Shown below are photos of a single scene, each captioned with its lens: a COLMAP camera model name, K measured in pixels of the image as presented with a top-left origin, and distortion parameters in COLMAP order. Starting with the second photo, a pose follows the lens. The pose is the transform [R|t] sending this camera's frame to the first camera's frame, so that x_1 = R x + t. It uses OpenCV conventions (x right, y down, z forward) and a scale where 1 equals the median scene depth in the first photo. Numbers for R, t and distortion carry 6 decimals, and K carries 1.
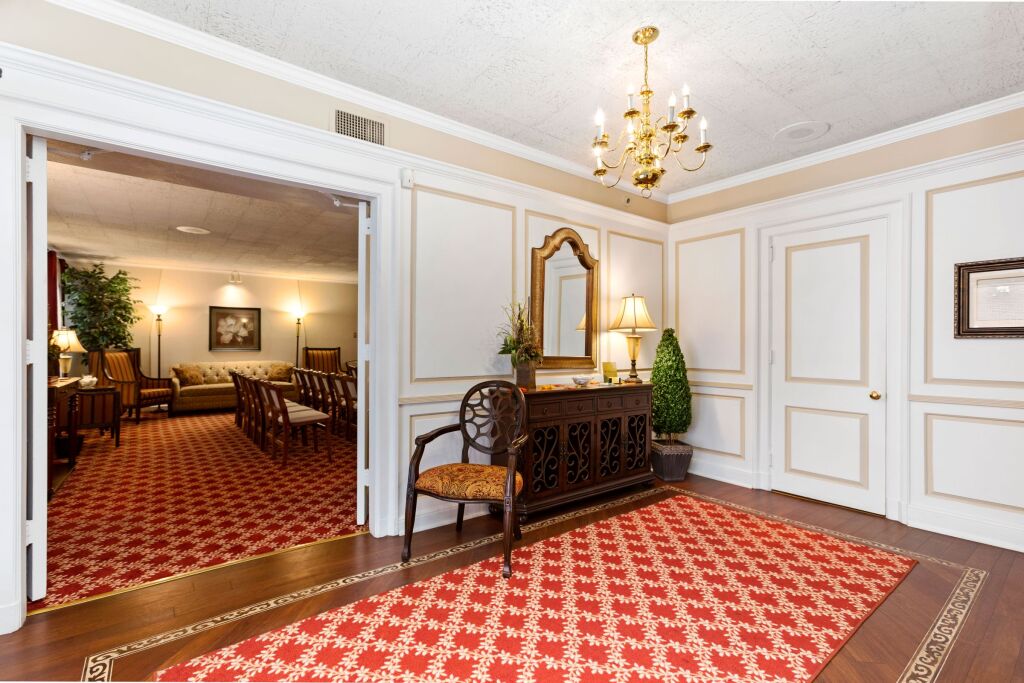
lens RADIAL K [[462.1, 0, 517.1], [0, 462.1, 344.4], [0, 0, 1]] dist [0.000703, 0.000199]
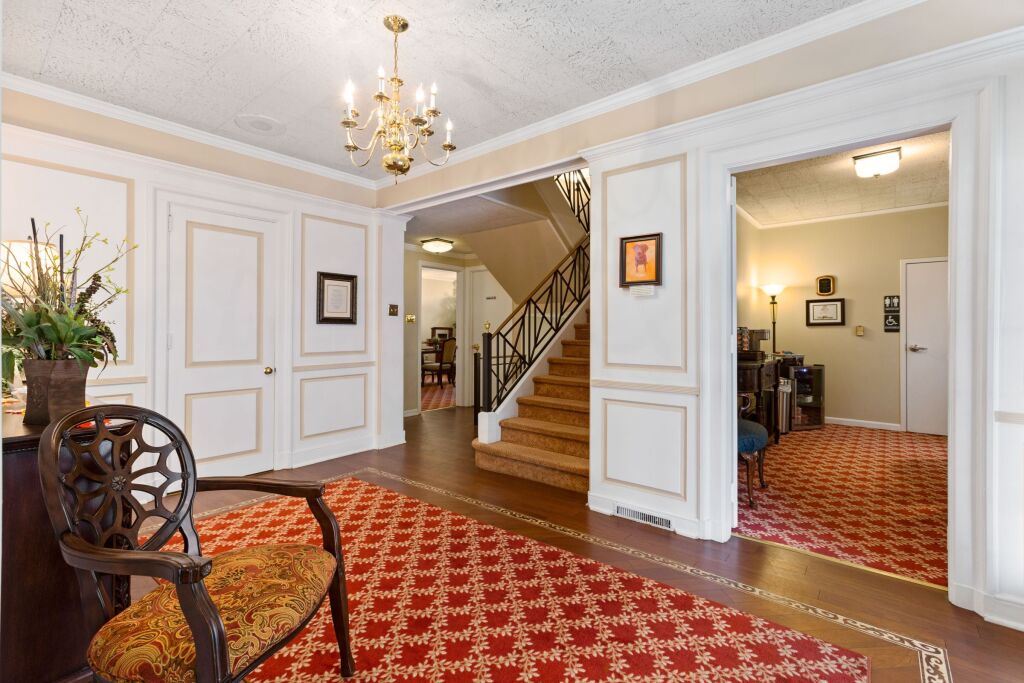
lens RADIAL K [[462.1, 0, 518.3], [0, 462.1, 332.0], [0, 0, 1]] dist [0.000703, 0.000199]
pose [[-0.234457, -0.007246, 0.972099, -1.868715], [-0.003827, 0.999971, 0.006531, 0.003665], [-0.972119, -0.002189, -0.234478, 2.344701]]
